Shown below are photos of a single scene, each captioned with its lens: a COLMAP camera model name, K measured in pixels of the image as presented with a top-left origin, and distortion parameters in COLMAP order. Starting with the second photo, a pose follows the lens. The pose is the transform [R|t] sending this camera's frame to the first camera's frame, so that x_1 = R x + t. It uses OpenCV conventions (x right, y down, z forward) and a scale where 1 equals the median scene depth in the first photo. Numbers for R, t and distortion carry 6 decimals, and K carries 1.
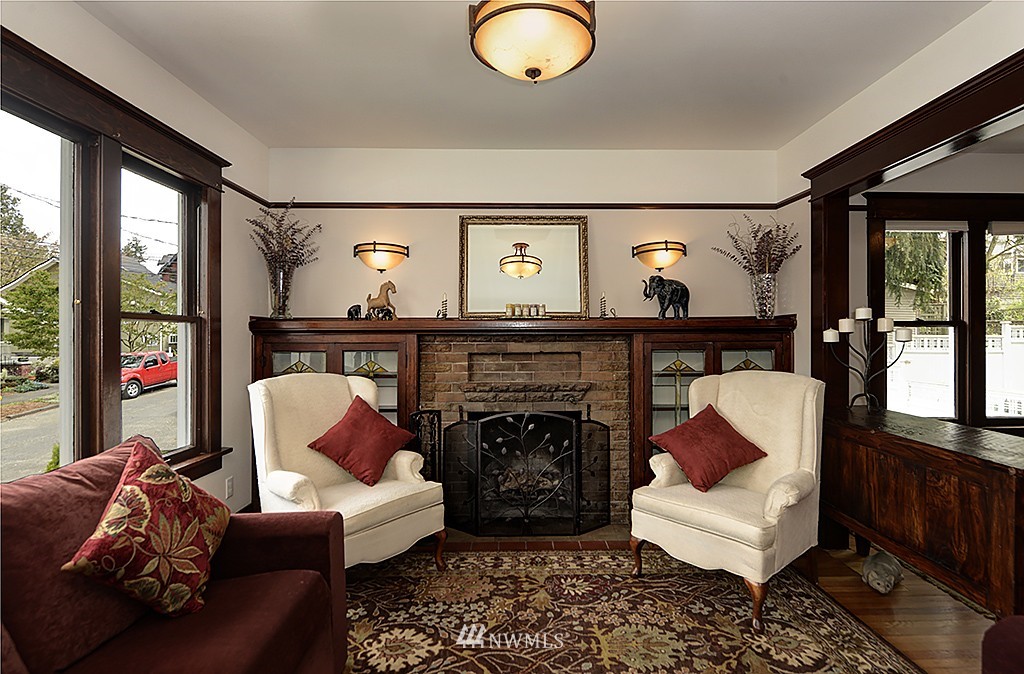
lens RADIAL K [[504.8, 0, 517.1], [0, 504.8, 331.0], [0, 0, 1]] dist [-0.012168, -0.000459]
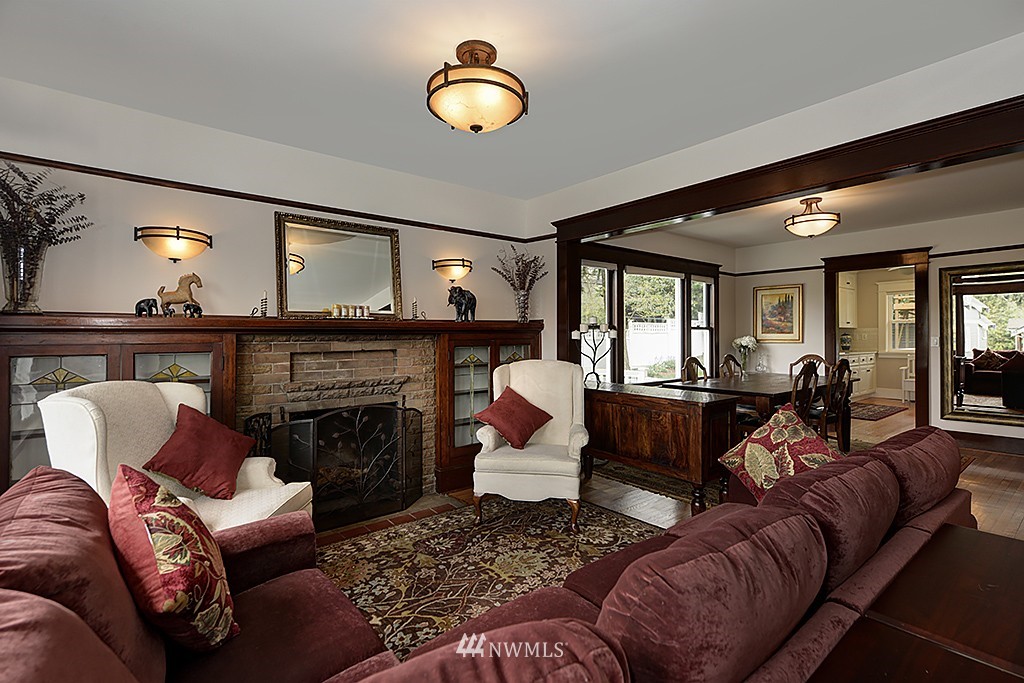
lens RADIAL K [[479.0, 0, 511.5], [0, 479.0, 327.4], [0, 0, 1]] dist [0.000412, -0.000600]
pose [[0.784158, 0.008847, 0.620498, -0.395514], [-0.003993, 0.999950, -0.009210, 0.001192], [-0.620548, 0.004745, 0.784154, -0.002900]]
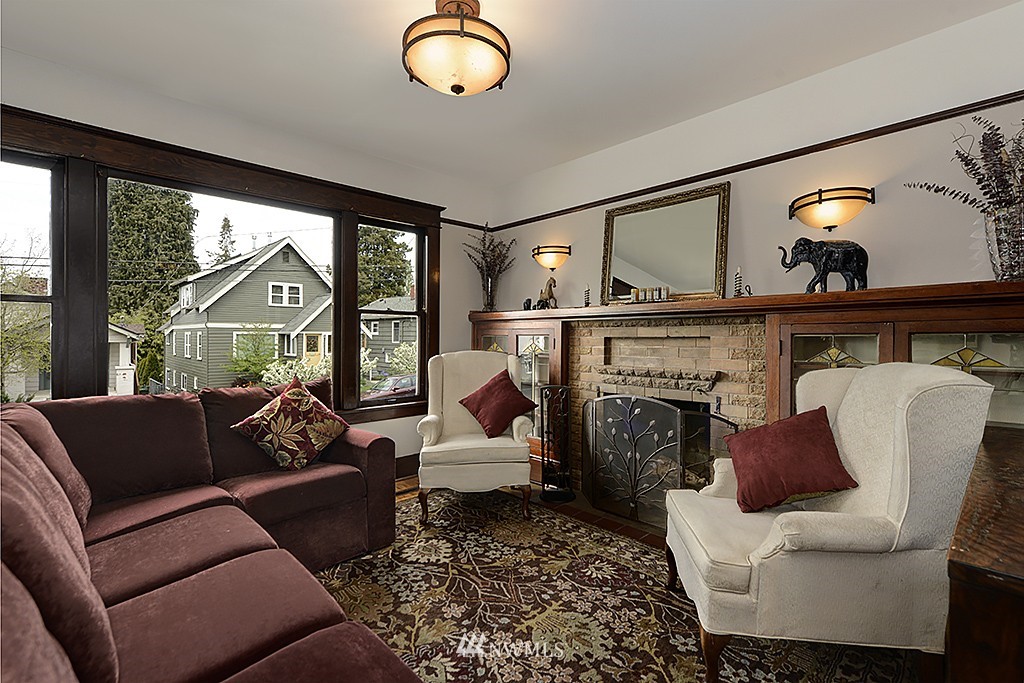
lens RADIAL K [[461.6, 0, 509.3], [0, 461.6, 326.8], [0, 0, 1]] dist [0.010496, -0.000521]
pose [[0.685002, -0.012107, -0.728440, 0.559442], [0.009216, 0.999926, -0.007953, 0.031309], [0.728483, -0.001265, 0.685063, 0.212035]]
